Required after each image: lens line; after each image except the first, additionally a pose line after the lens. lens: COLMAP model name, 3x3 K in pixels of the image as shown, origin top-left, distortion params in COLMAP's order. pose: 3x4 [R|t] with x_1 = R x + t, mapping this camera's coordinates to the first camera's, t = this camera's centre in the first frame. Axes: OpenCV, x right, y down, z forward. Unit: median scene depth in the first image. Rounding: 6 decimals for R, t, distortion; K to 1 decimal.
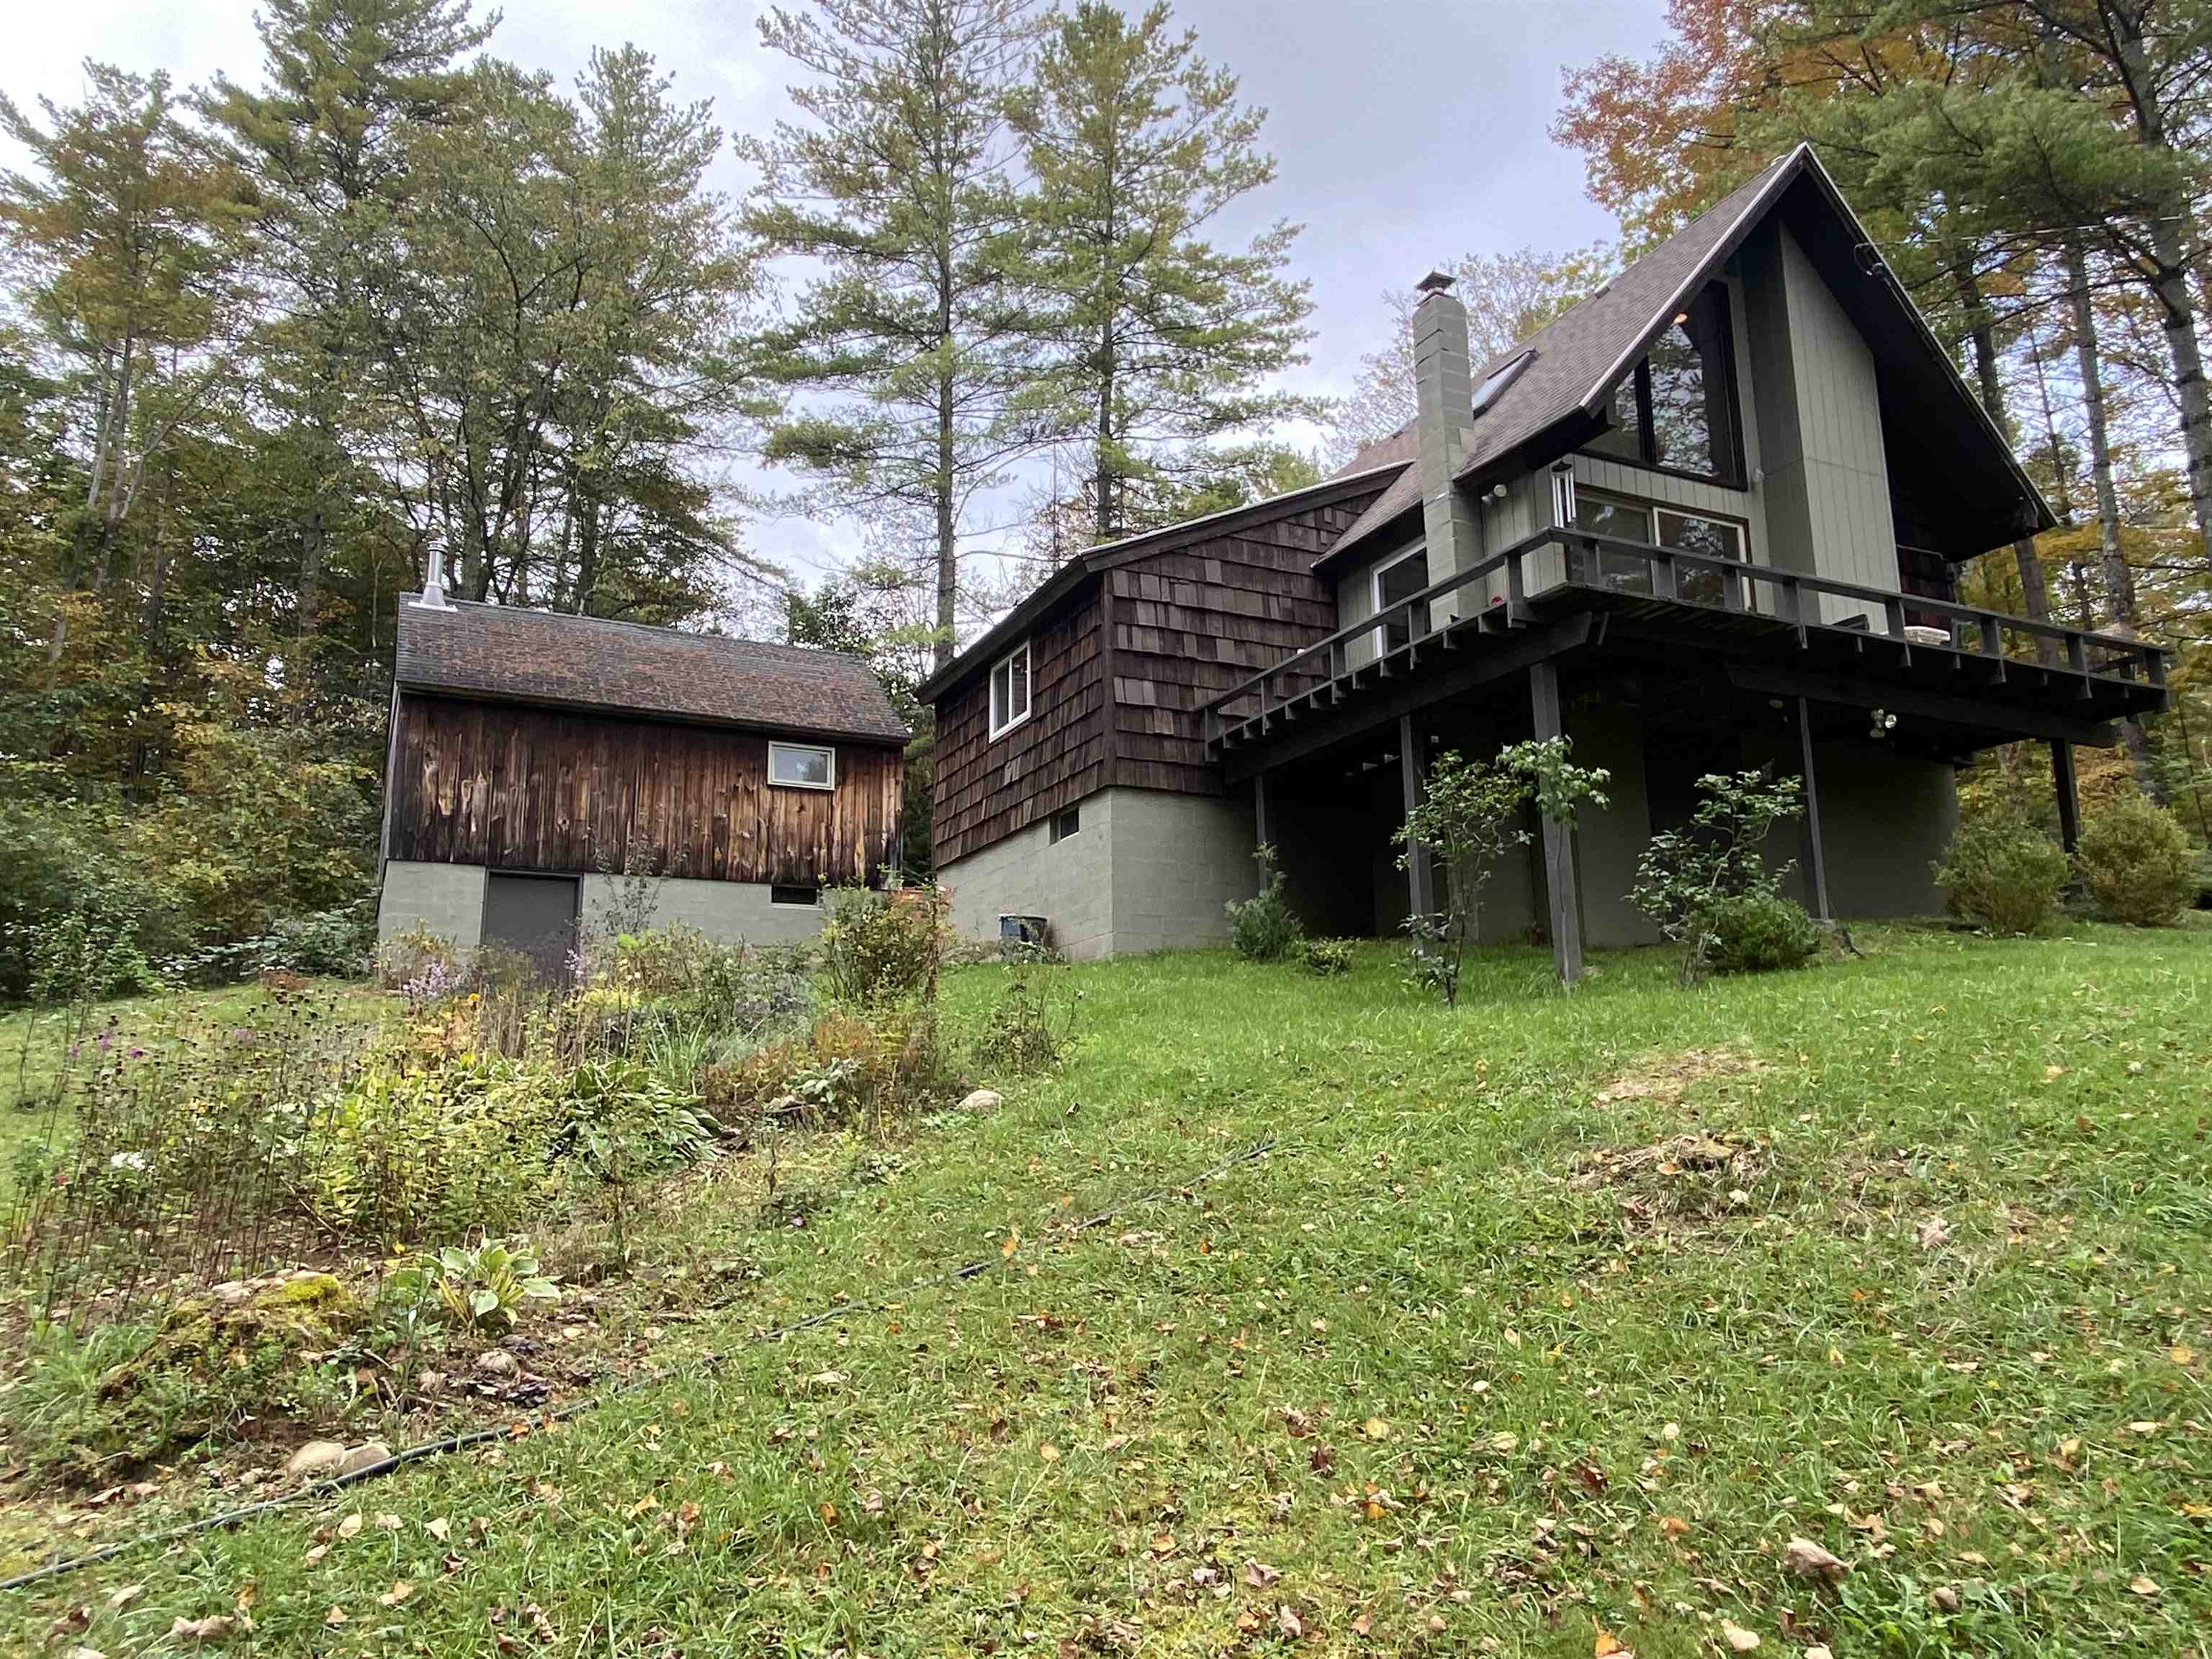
lens RADIAL K [[1519.3, 0, 1100.7], [0, 1519.3, 811.2], [0, 0, 1]] dist [0.050196, -0.002128]
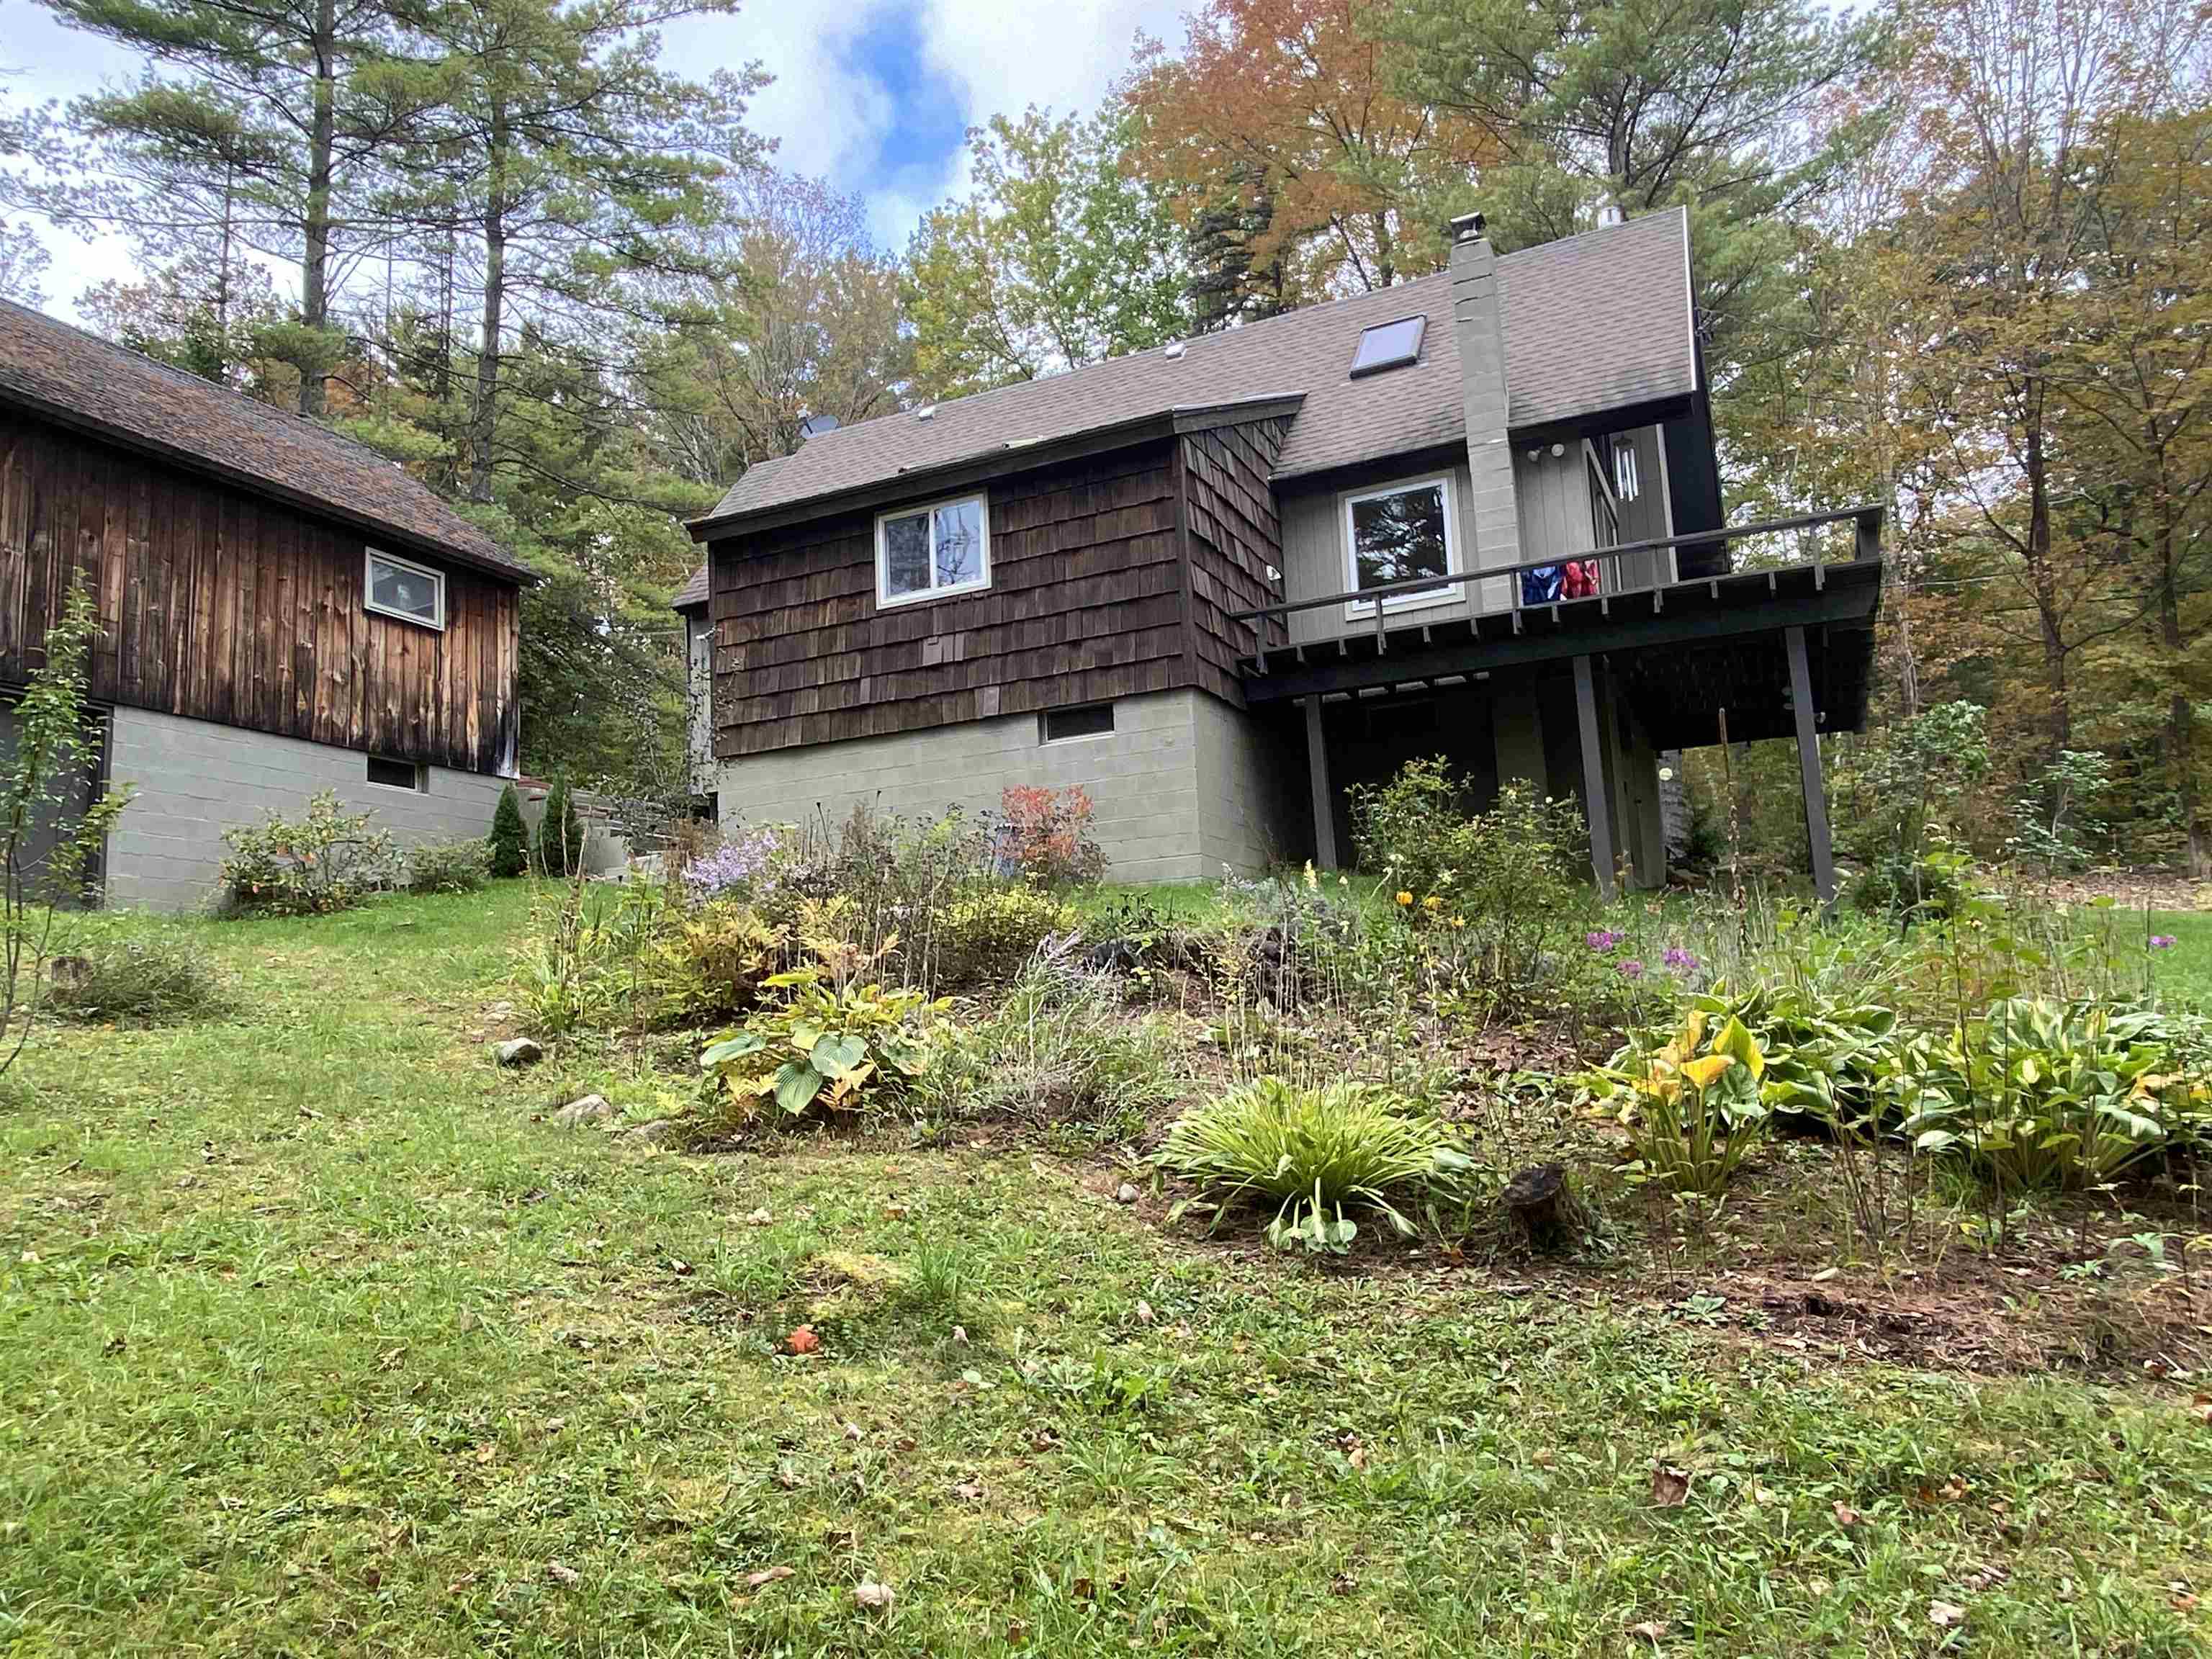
lens RADIAL K [[1519.3, 0, 1101.3], [0, 1519.3, 822.8], [0, 0, 1]] dist [0.050196, -0.002128]
pose [[0.763165, 0.068197, 0.642595, -0.419387], [-0.095911, 0.995356, 0.008273, 0.042509], [-0.639047, -0.067946, 0.766161, 0.256770]]
